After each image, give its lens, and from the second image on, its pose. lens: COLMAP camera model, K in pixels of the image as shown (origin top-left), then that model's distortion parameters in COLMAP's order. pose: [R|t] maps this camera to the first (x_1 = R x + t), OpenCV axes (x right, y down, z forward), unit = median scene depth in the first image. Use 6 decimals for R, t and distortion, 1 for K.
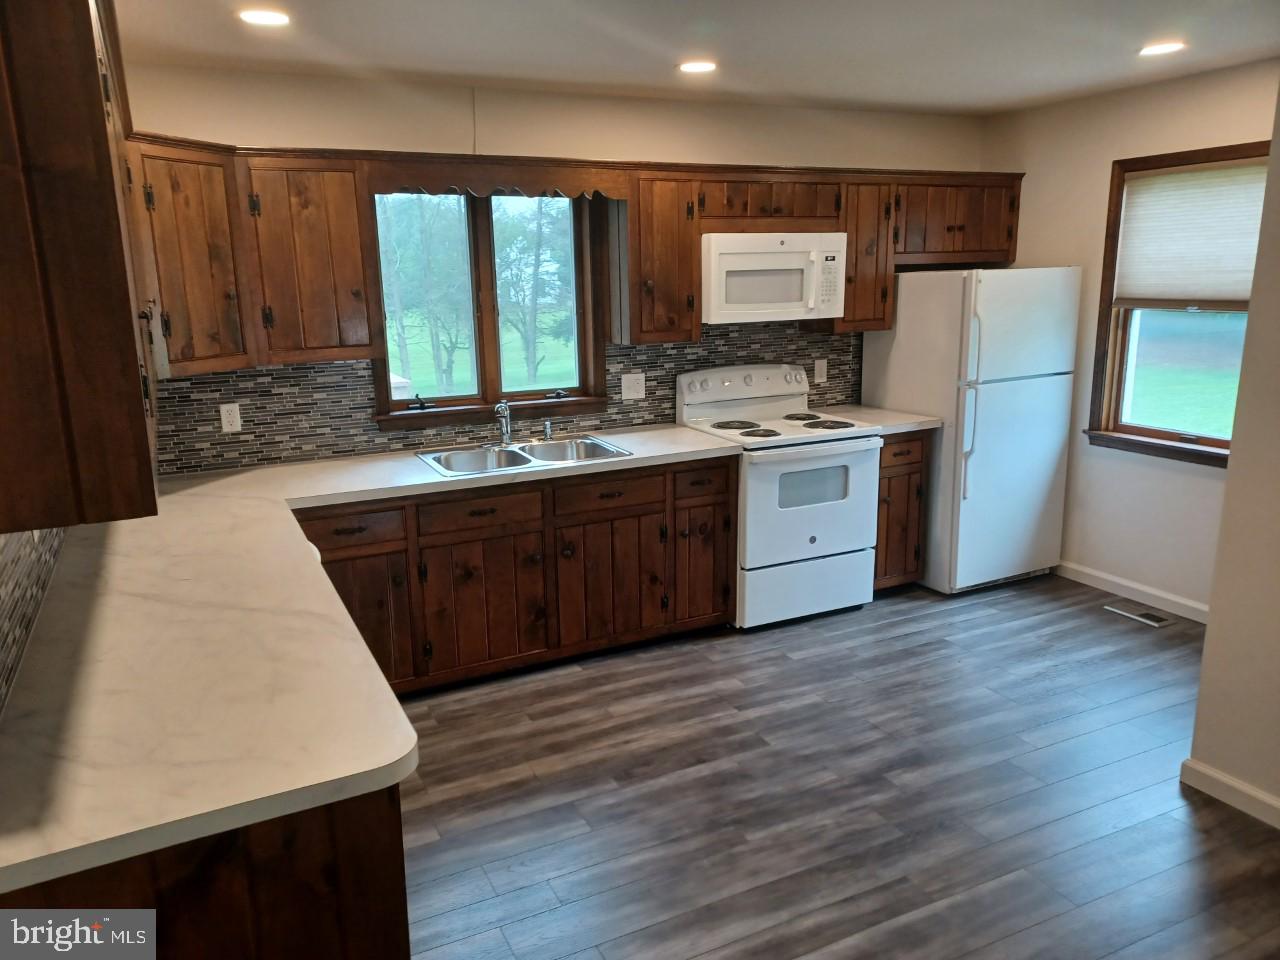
lens RADIAL K [[924.8, 0, 626.4], [0, 924.8, 482.9], [0, 0, 1]] dist [0.074492, -0.038776]
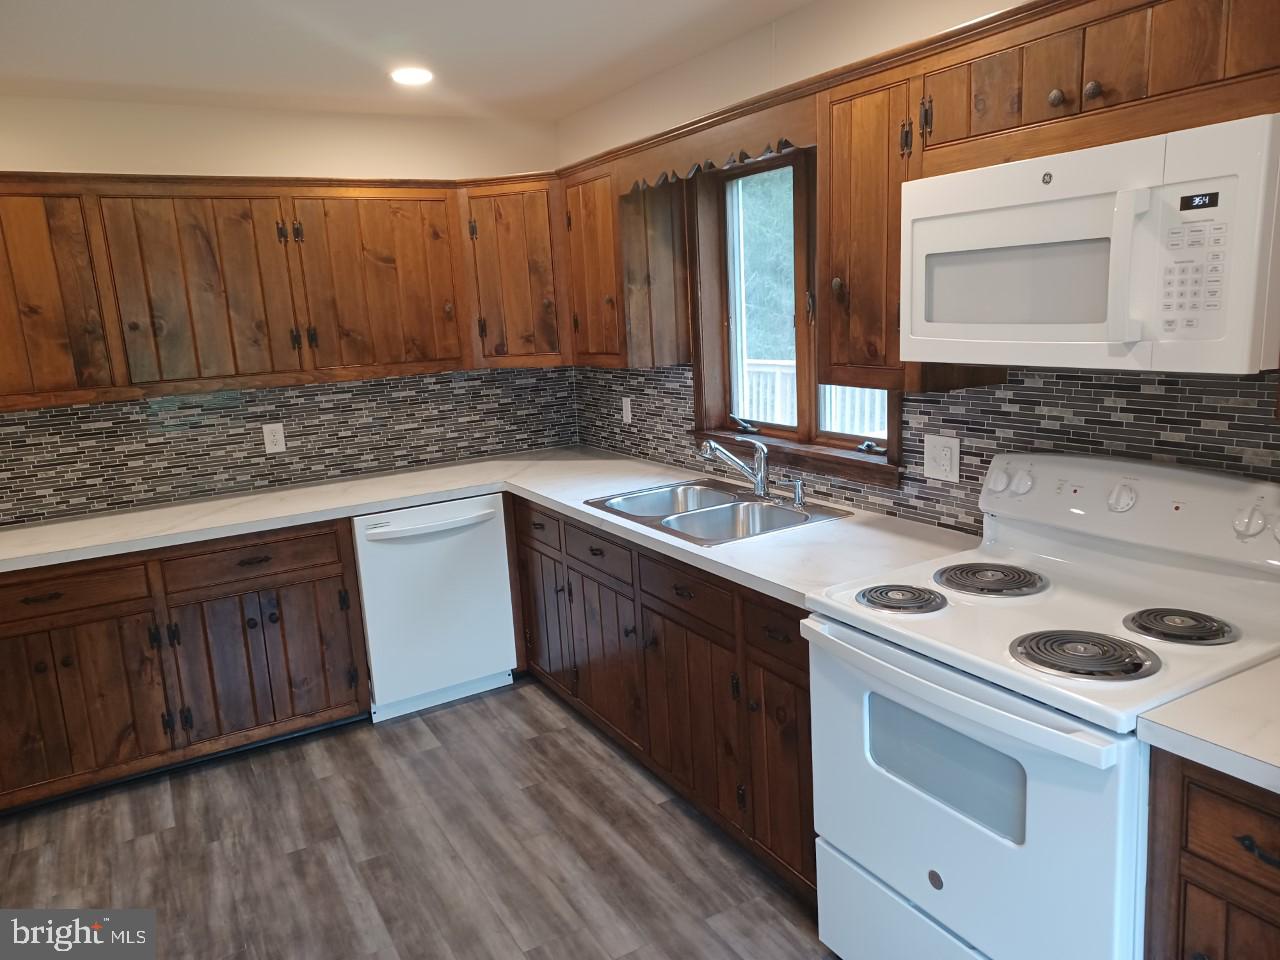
lens RADIAL K [[924.8, 0, 626.3], [0, 924.8, 477.3], [0, 0, 1]] dist [0.074492, -0.038776]
pose [[0.058934, 0.206779, -0.976611, 0.624354], [-0.167051, 0.966559, 0.194570, -0.193200], [0.984185, 0.151677, 0.091506, 0.855116]]
